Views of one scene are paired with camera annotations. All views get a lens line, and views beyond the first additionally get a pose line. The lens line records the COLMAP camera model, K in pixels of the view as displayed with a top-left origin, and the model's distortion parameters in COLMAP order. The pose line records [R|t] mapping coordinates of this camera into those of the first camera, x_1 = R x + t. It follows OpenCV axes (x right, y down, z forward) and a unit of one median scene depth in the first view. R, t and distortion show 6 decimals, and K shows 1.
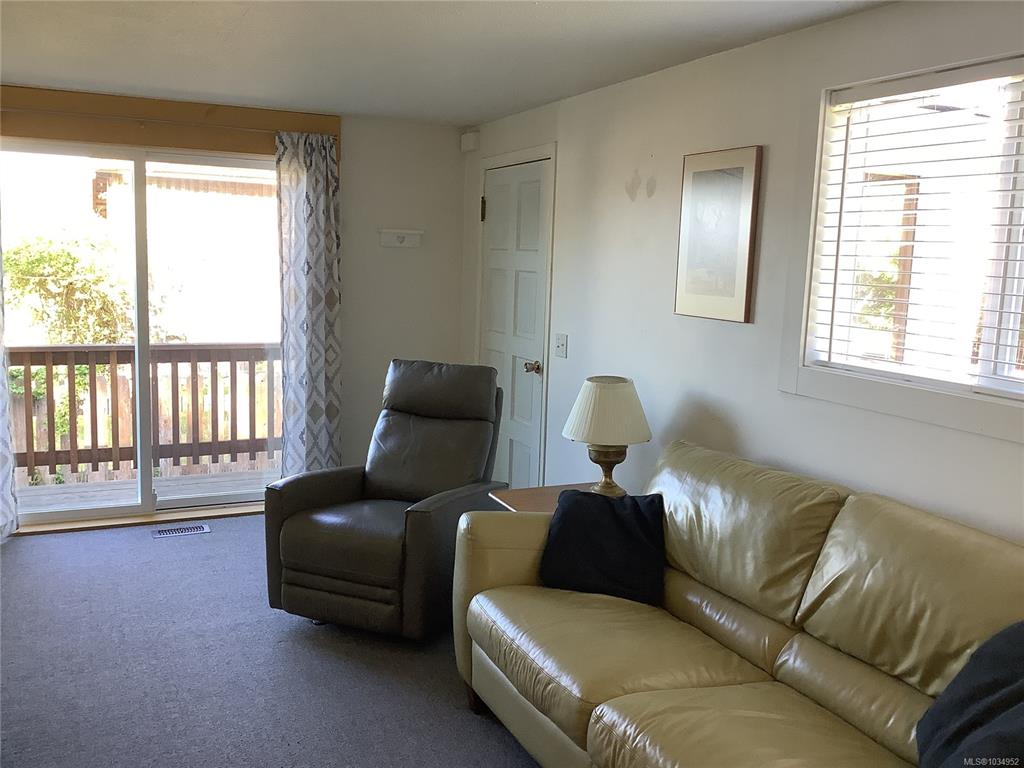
lens RADIAL K [[932.8, 0, 510.0], [0, 932.8, 383.0], [0, 0, 1]] dist [0.028766, 0.000000]
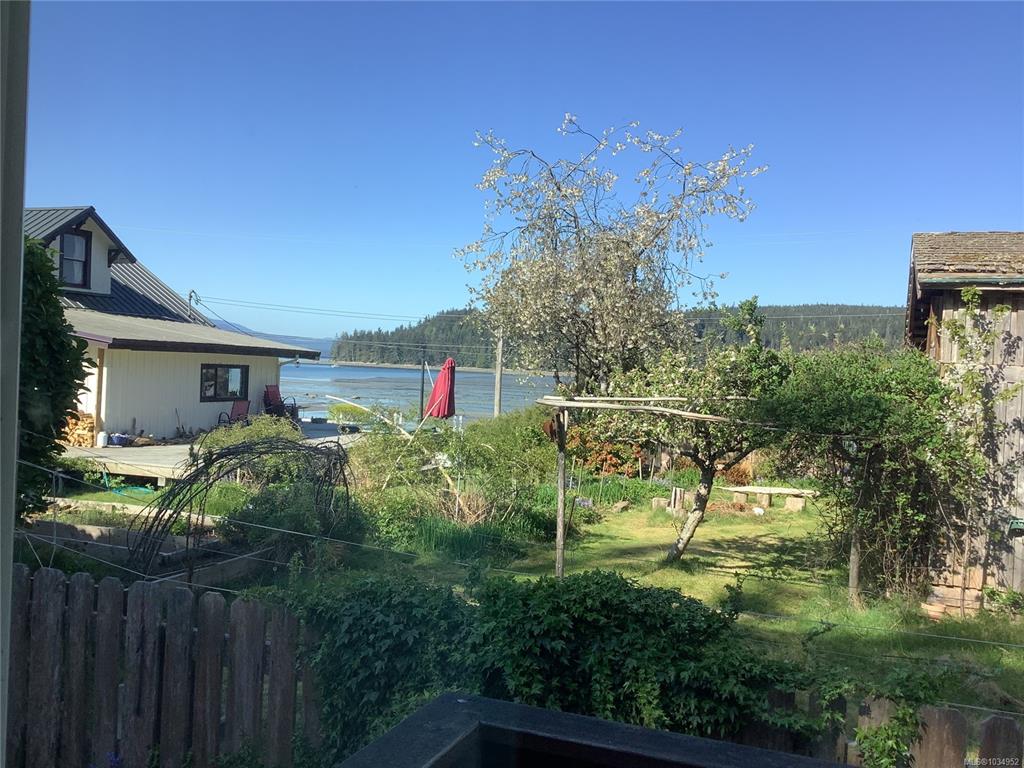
lens RADIAL K [[932.8, 0, 510.6], [0, 932.8, 381.9], [0, 0, 1]] dist [0.028766, 0.000000]
pose [[0.701131, -0.002856, -0.713027, -0.165411], [-0.109339, 0.987734, -0.111472, -0.046117], [0.704599, 0.156118, 0.692219, 0.327148]]
